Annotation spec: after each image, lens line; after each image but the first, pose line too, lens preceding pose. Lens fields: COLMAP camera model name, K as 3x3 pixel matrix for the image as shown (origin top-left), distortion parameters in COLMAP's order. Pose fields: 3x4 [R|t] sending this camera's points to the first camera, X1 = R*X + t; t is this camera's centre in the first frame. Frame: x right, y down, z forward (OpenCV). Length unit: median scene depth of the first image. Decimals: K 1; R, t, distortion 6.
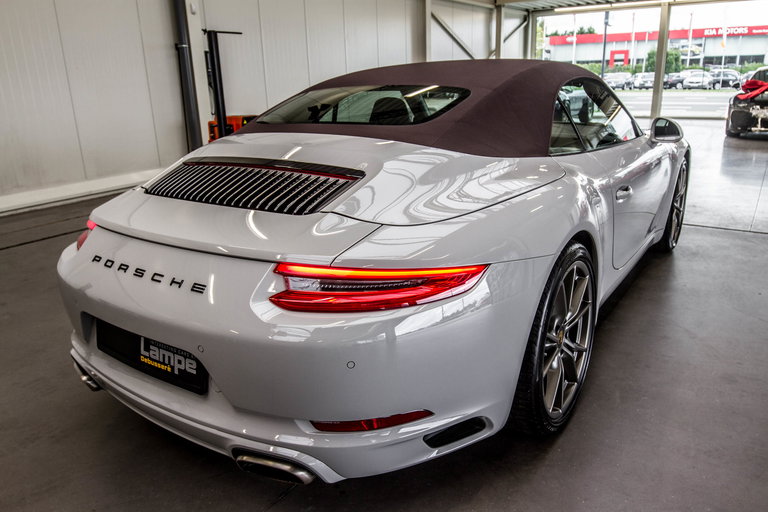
lens RADIAL K [[572.1, 0, 384.0], [0, 572.1, 256.0], [0, 0, 1]] dist [-0.027085, -0.000617]
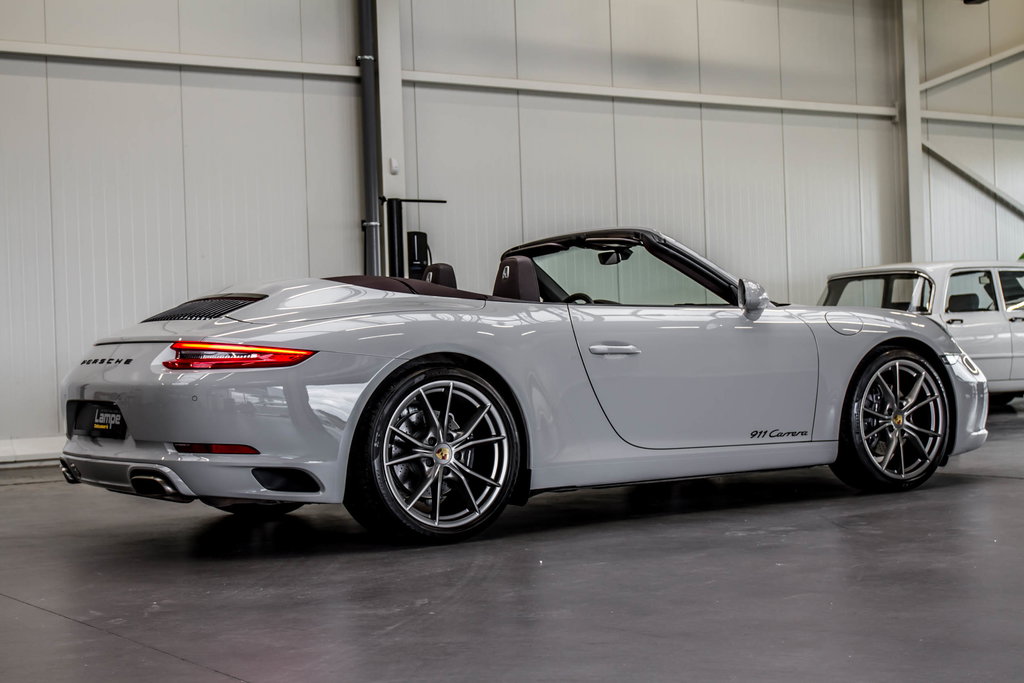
lens RADIAL K [[1661.1, 0, 512.0], [0, 1661.1, 341.5], [0, 0, 1]] dist [0.023745, 0.031829]
pose [[0.930895, 0.000853, -0.365285, 0.507625], [-0.105625, 0.957907, -0.266941, 0.246161], [0.349682, 0.287077, 0.891801, -0.584092]]
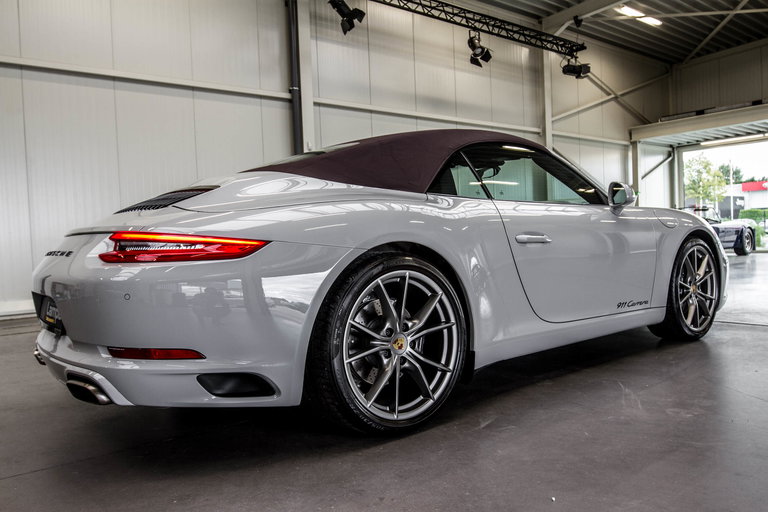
lens RADIAL K [[586.1, 0, 384.0], [0, 586.1, 256.0], [0, 0, 1]] dist [-0.014055, -0.002781]
pose [[0.955765, 0.002800, -0.294118, 0.194669], [-0.078954, 0.965697, -0.247377, 0.083296], [0.283336, 0.259656, 0.923201, -0.021541]]
